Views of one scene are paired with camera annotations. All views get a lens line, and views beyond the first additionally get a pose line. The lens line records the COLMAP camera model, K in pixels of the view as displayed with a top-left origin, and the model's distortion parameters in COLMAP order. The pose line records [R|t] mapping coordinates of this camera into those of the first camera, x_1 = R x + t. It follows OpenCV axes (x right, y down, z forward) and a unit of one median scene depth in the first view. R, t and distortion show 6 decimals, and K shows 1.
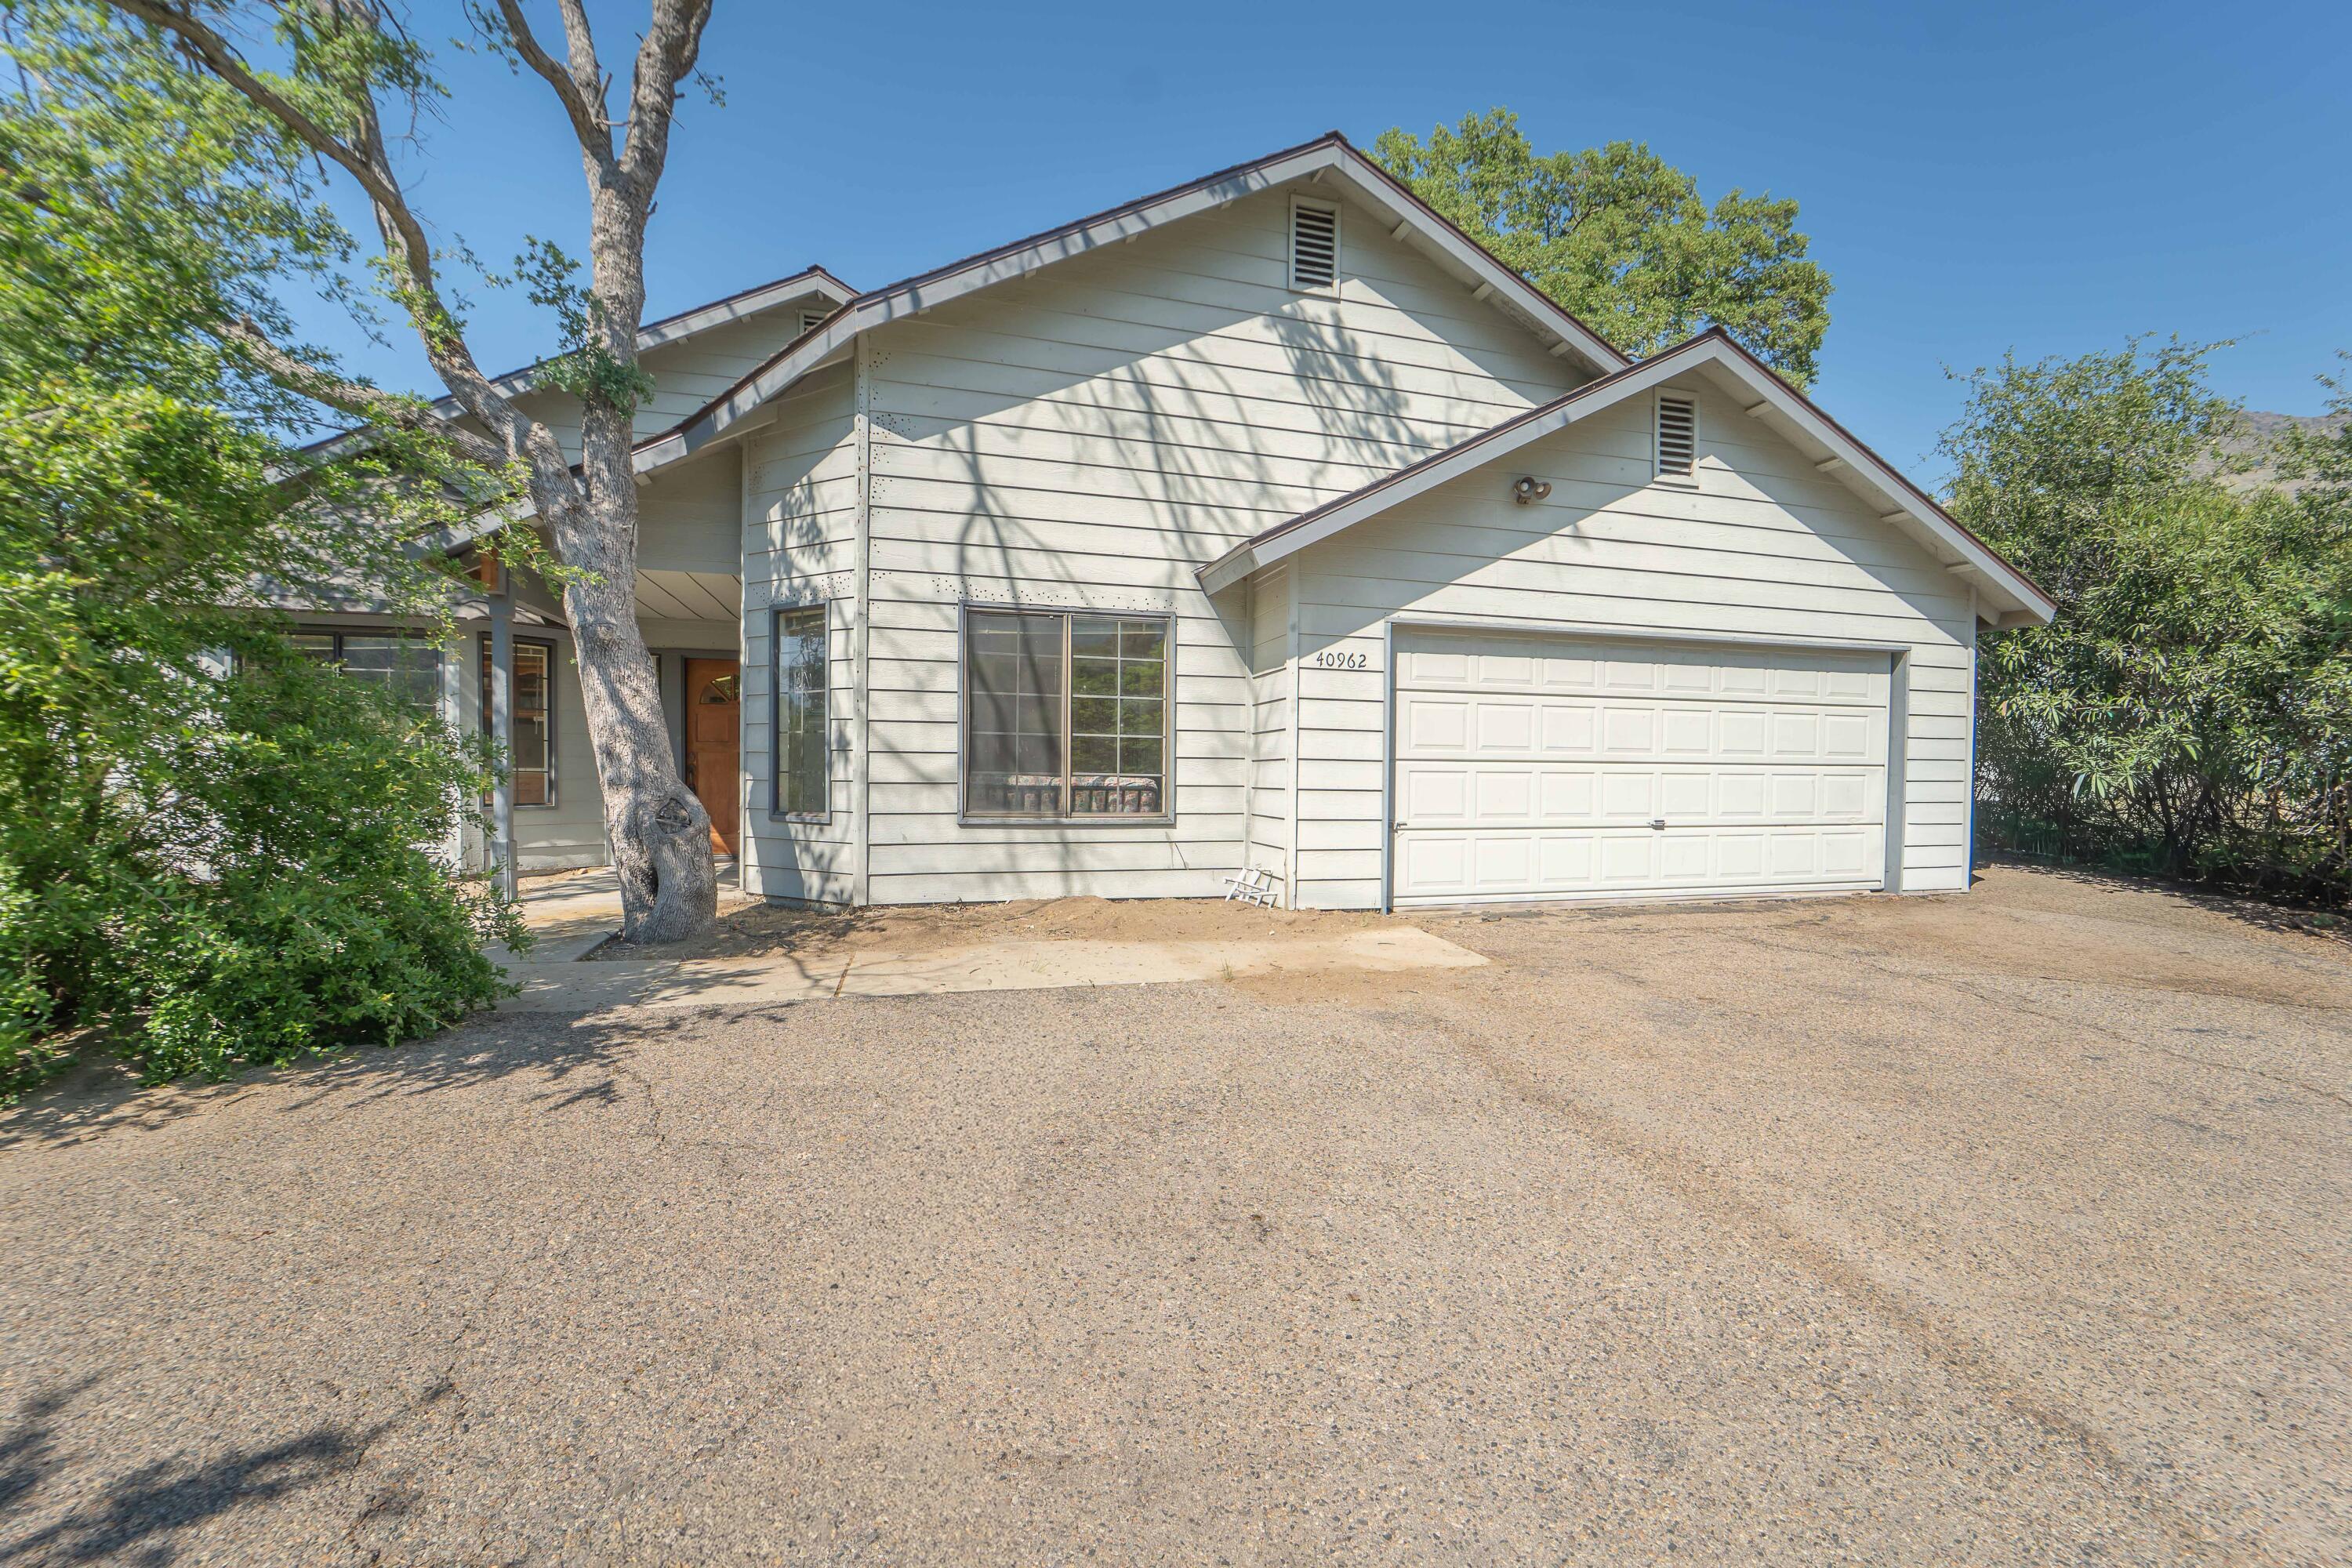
lens RADIAL K [[982.7, 0, 1176.1], [0, 982.7, 792.8], [0, 0, 1]] dist [0.003570, 0.000174]
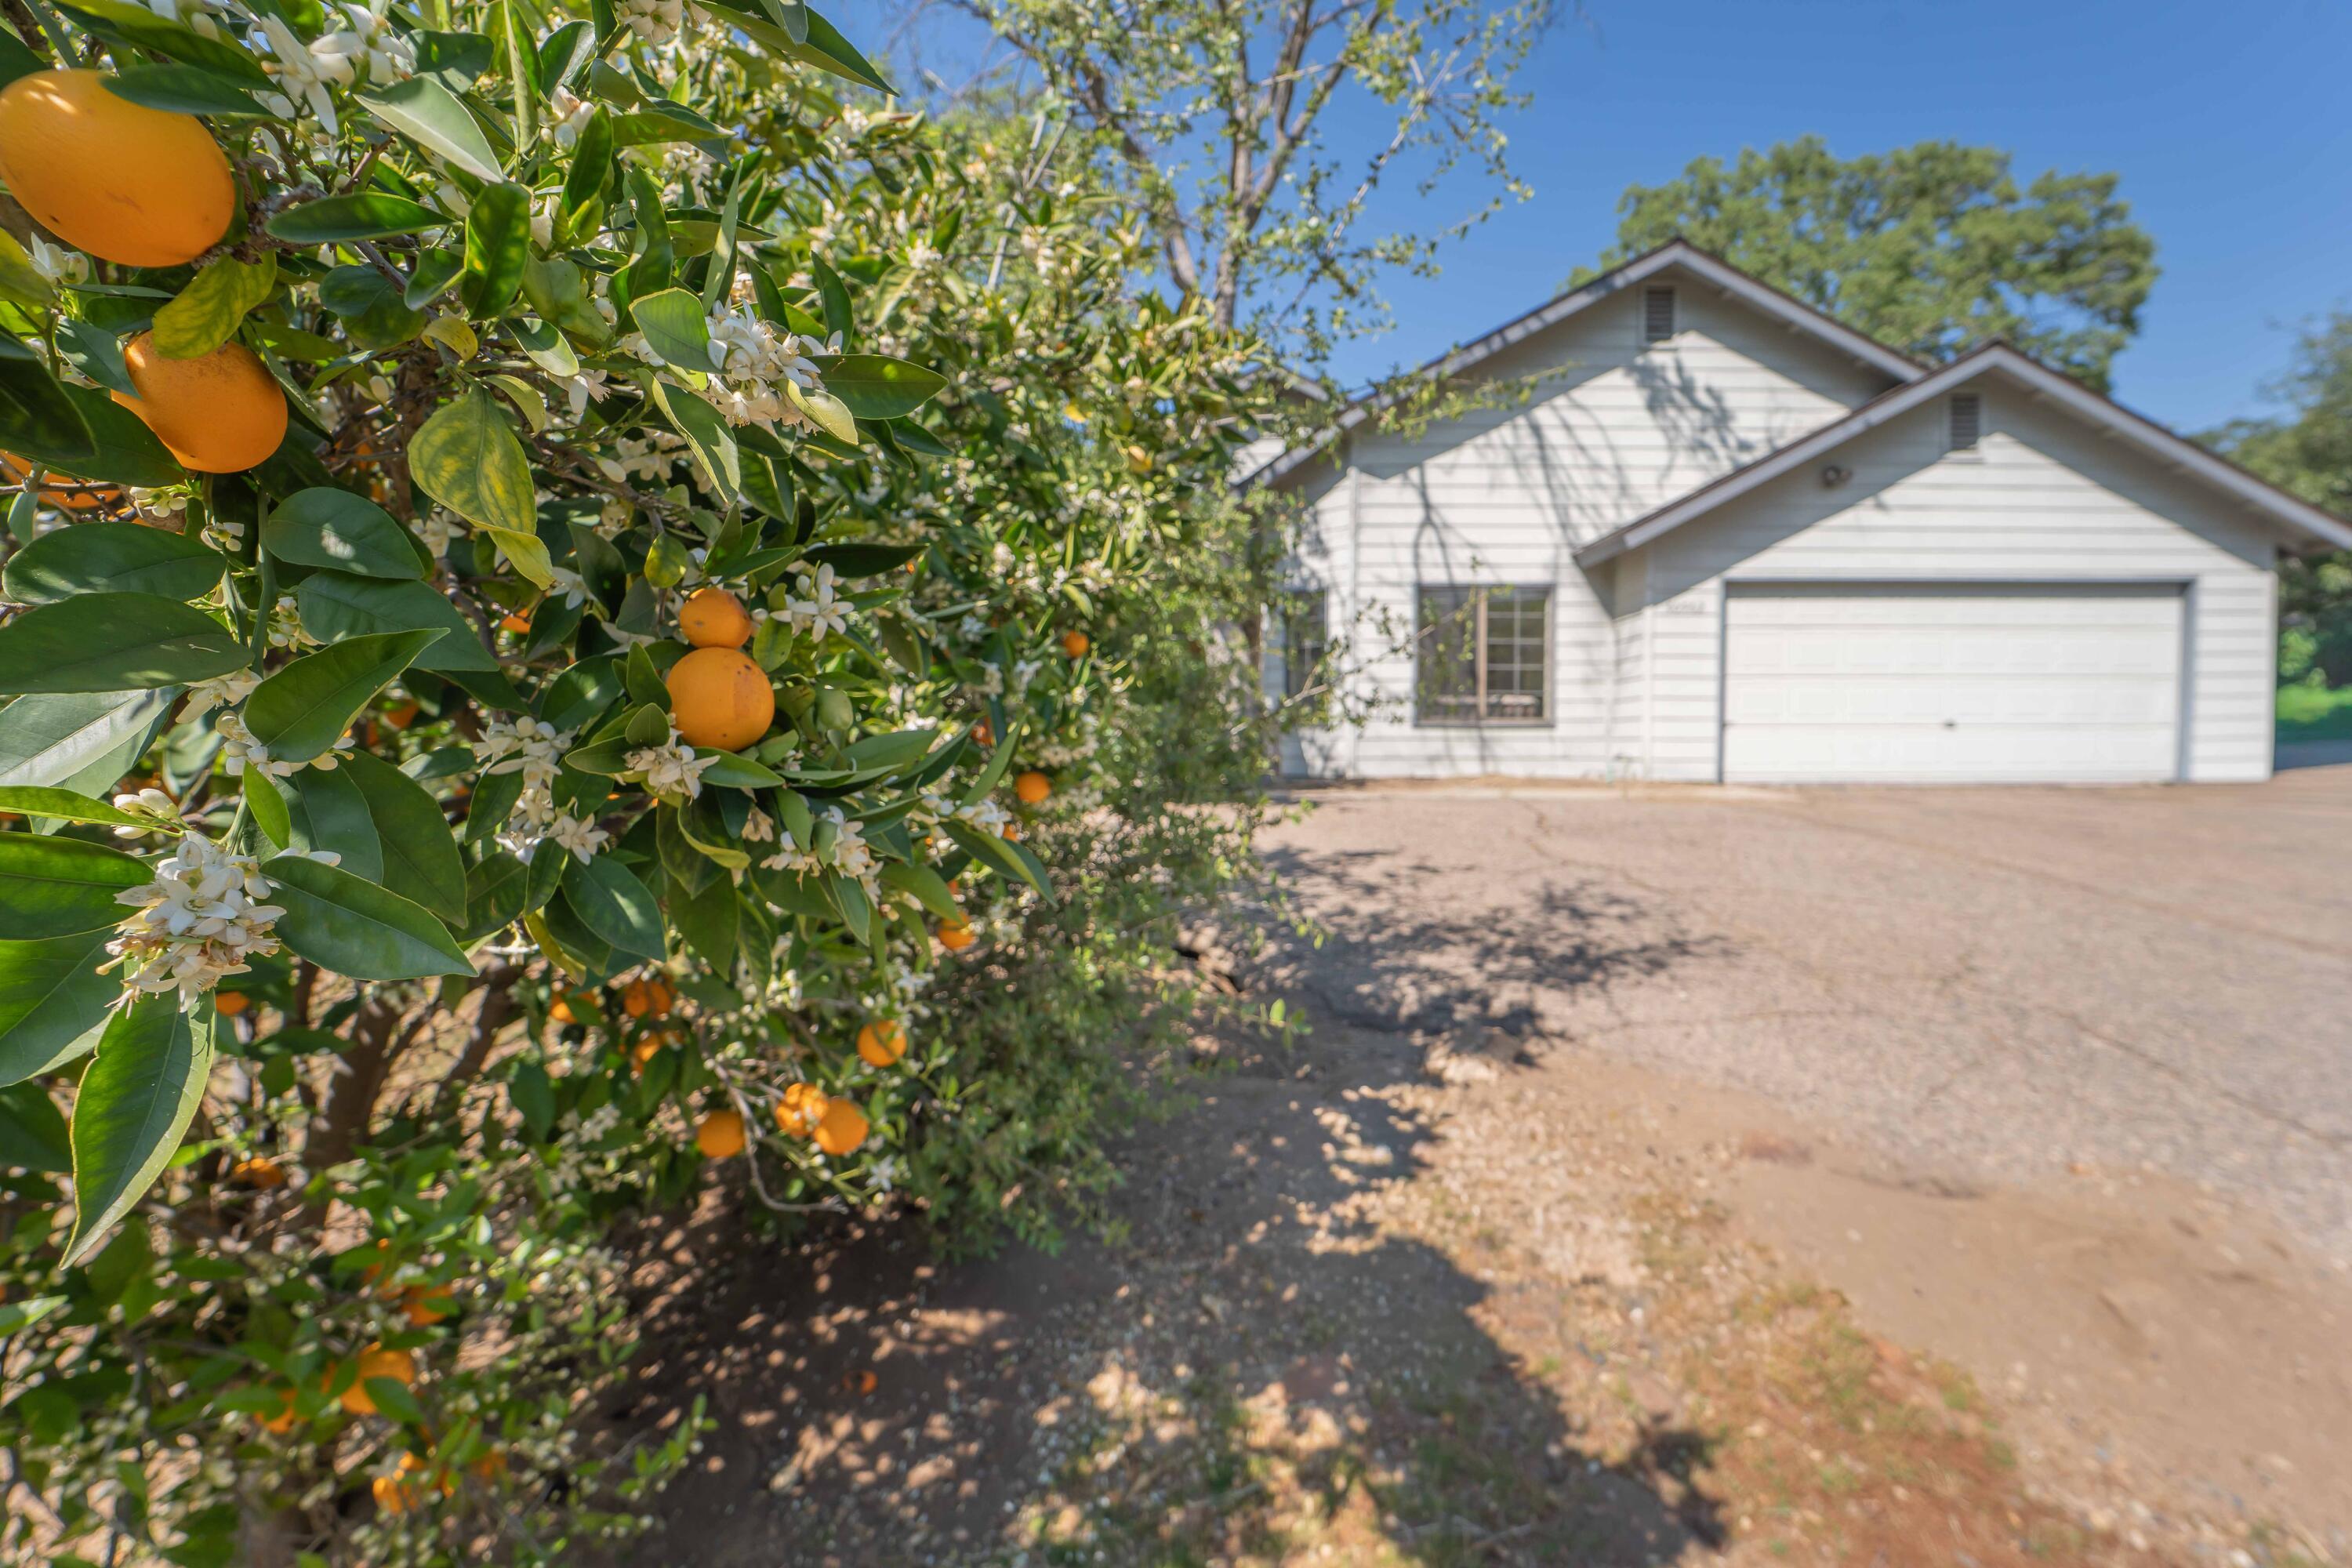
lens RADIAL K [[956.3, 0, 1164.1], [0, 956.3, 789.7], [0, 0, 1]] dist [-0.001301, -0.000729]
pose [[0.964465, -0.002082, -0.264201, -0.188706], [0.007041, 0.999816, 0.017824, 0.095510], [0.264116, -0.019051, 0.964303, -0.525069]]
